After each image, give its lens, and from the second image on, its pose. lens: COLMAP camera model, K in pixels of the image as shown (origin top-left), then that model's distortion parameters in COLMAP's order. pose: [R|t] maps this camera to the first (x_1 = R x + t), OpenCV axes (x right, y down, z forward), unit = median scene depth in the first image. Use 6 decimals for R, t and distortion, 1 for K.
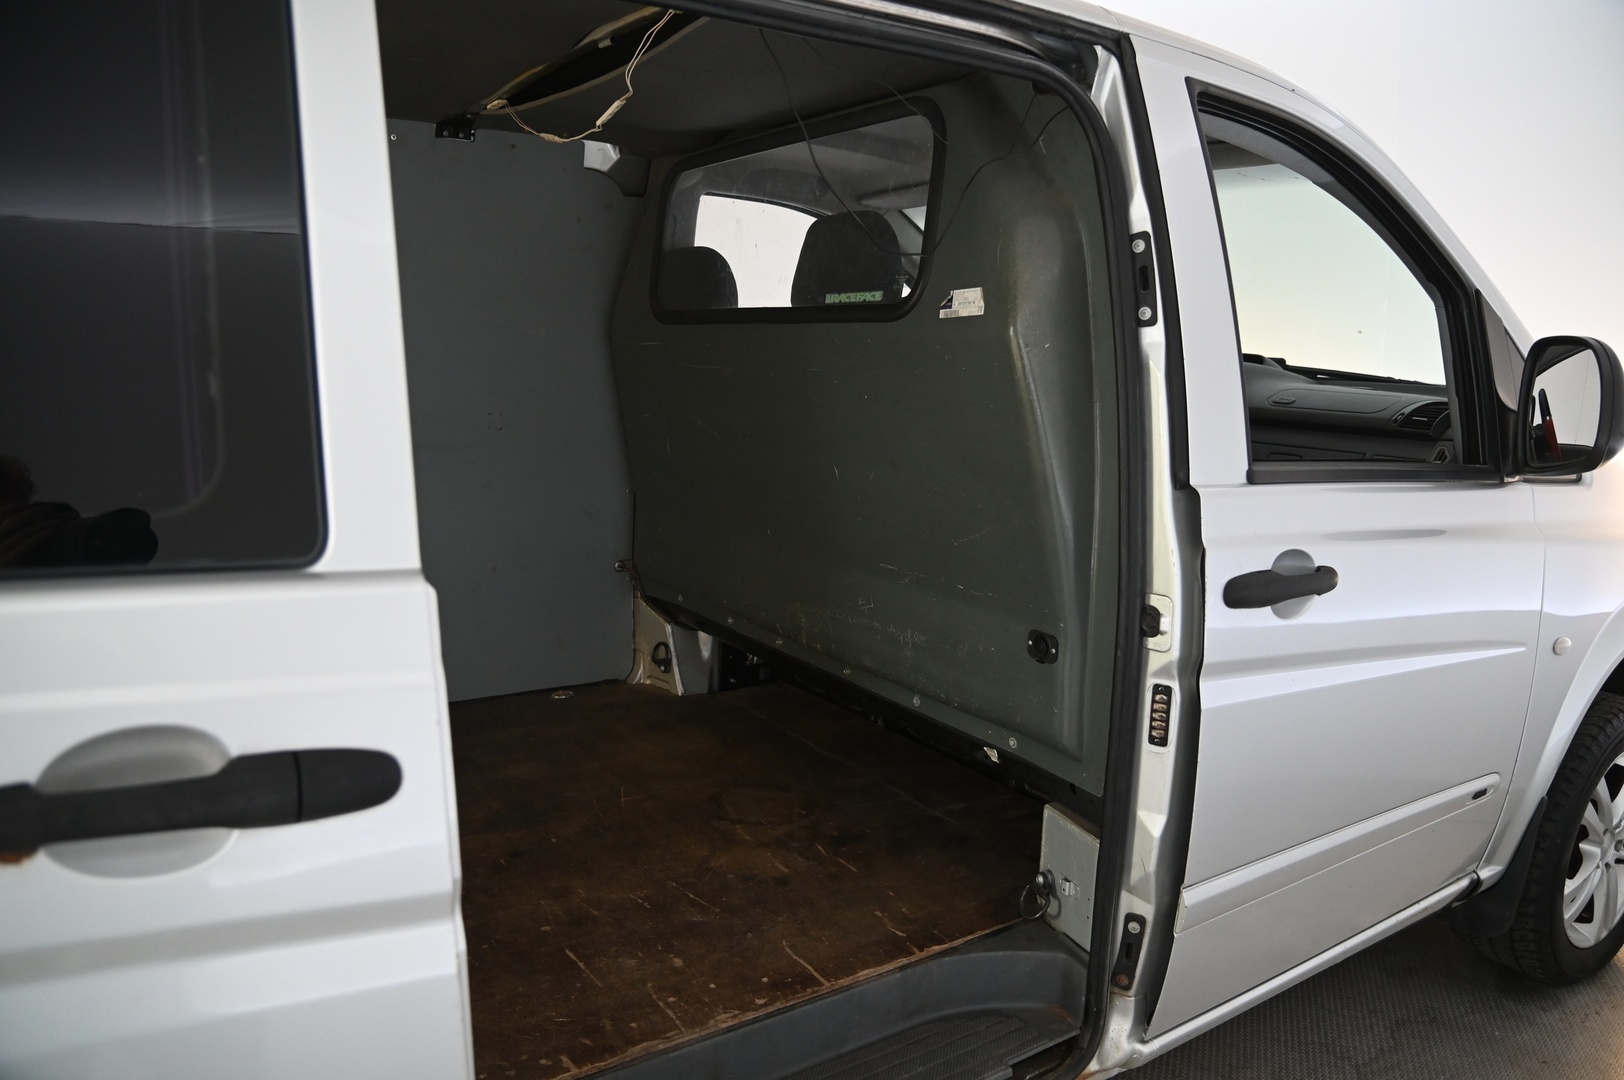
lens RADIAL K [[1191.4, 0, 812.0], [0, 1191.4, 540.0], [0, 0, 1]] dist [-0.007309, -0.003971]
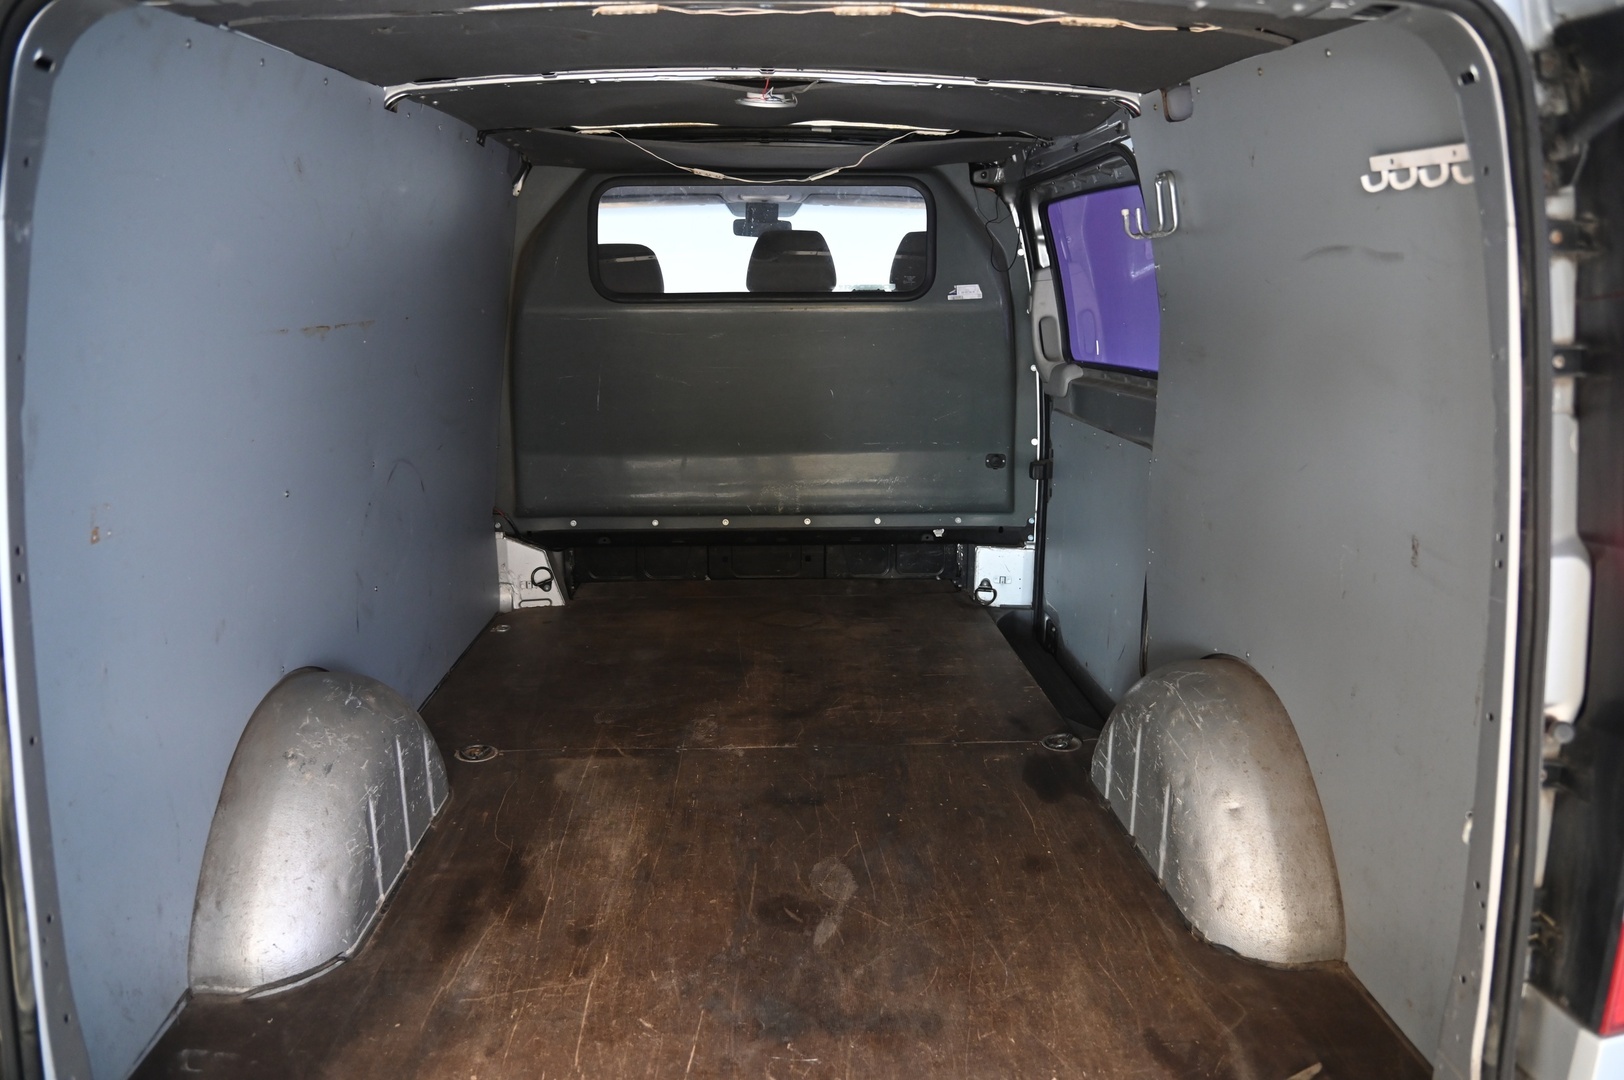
lens RADIAL K [[1191.4, 0, 812.0], [0, 1191.4, 540.0], [0, 0, 1]] dist [-0.007309, -0.003971]
pose [[0.459714, -0.187656, 0.868014, -1.565472], [0.159210, 0.978999, 0.127330, -0.078978], [-0.873679, 0.079661, 0.479936, 0.276138]]
